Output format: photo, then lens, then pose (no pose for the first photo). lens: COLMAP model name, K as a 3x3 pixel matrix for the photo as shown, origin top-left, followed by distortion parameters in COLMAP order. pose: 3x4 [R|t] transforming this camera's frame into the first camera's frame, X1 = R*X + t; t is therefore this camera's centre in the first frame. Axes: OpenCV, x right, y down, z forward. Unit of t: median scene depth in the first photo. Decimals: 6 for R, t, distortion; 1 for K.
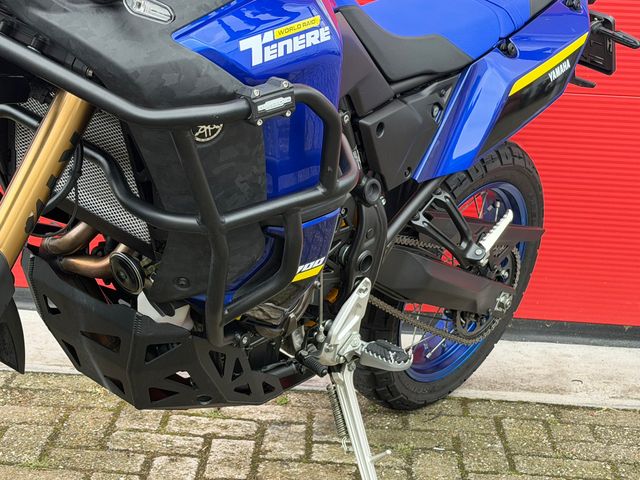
lens RADIAL K [[1262.4, 0, 320.0], [0, 1262.4, 240.0], [0, 0, 1]] dist [0.122908, 0.145486]
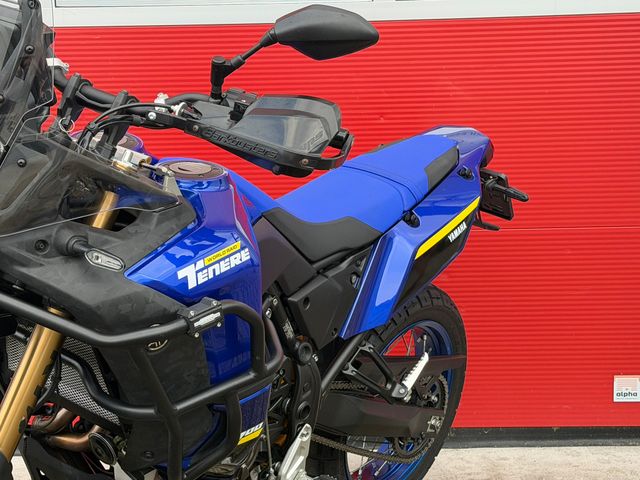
lens RADIAL K [[1262.4, 0, 320.0], [0, 1262.4, 240.0], [0, 0, 1]] dist [0.122908, 0.145486]
pose [[0.996903, -0.077552, 0.013069, 0.046644], [0.078200, 0.995141, -0.059827, -0.069802], [-0.008366, 0.060664, 0.998123, -0.202122]]
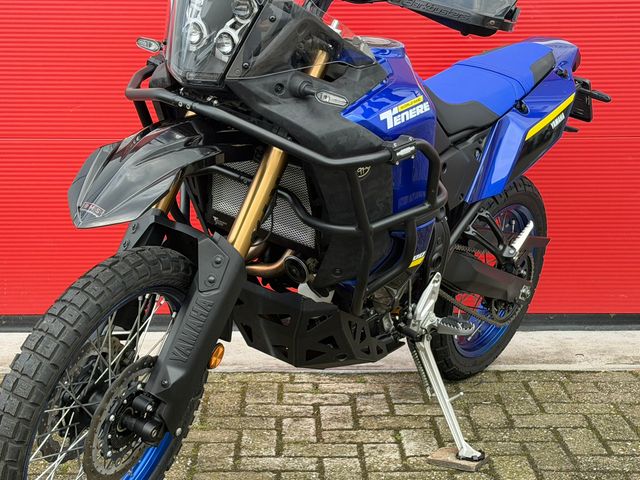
lens RADIAL K [[1262.4, 0, 320.0], [0, 1262.4, 240.0], [0, 0, 1]] dist [0.122908, 0.145486]
pose [[0.997422, -0.061764, 0.036535, -0.145092], [0.063462, 0.996863, -0.047294, 0.052227], [-0.033499, 0.049490, 0.998213, -0.421337]]
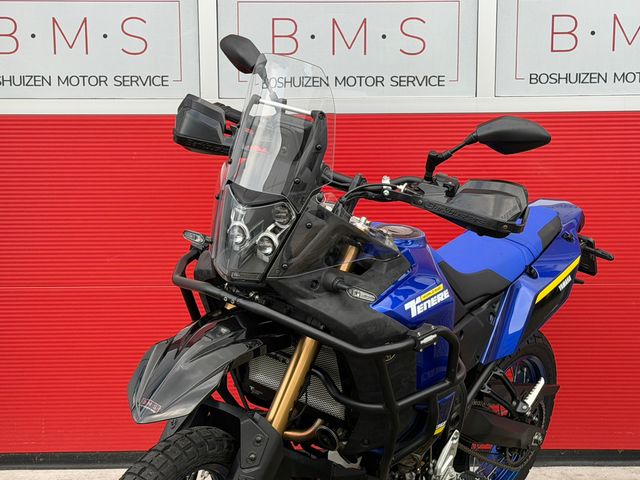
lens RADIAL K [[1262.4, 0, 320.0], [0, 1262.4, 240.0], [0, 0, 1]] dist [0.122908, 0.145486]
pose [[0.997370, -0.063142, 0.035577, -0.167272], [0.066647, 0.991922, -0.107930, -0.043397], [-0.028475, 0.110018, 0.993522, -0.546347]]
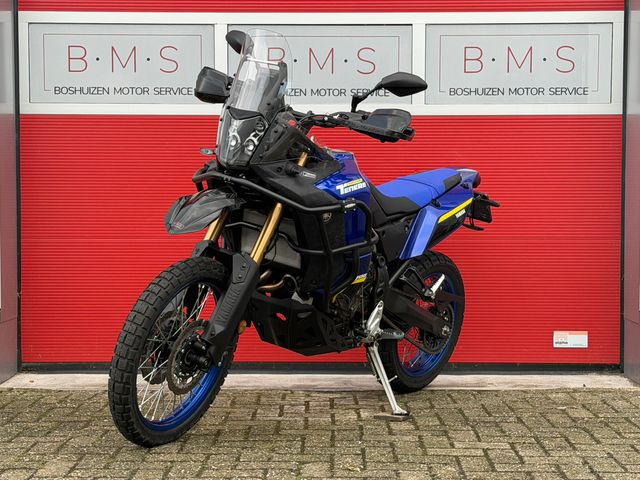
lens RADIAL K [[1261.7, 0, 325.7], [0, 1261.7, 241.6], [0, 0, 1]] dist [0.104780, 0.285144]
pose [[0.998277, -0.051196, 0.028686, -0.122396], [0.056073, 0.976332, -0.208883, 0.393175], [-0.017313, 0.210131, 0.977520, -1.240570]]
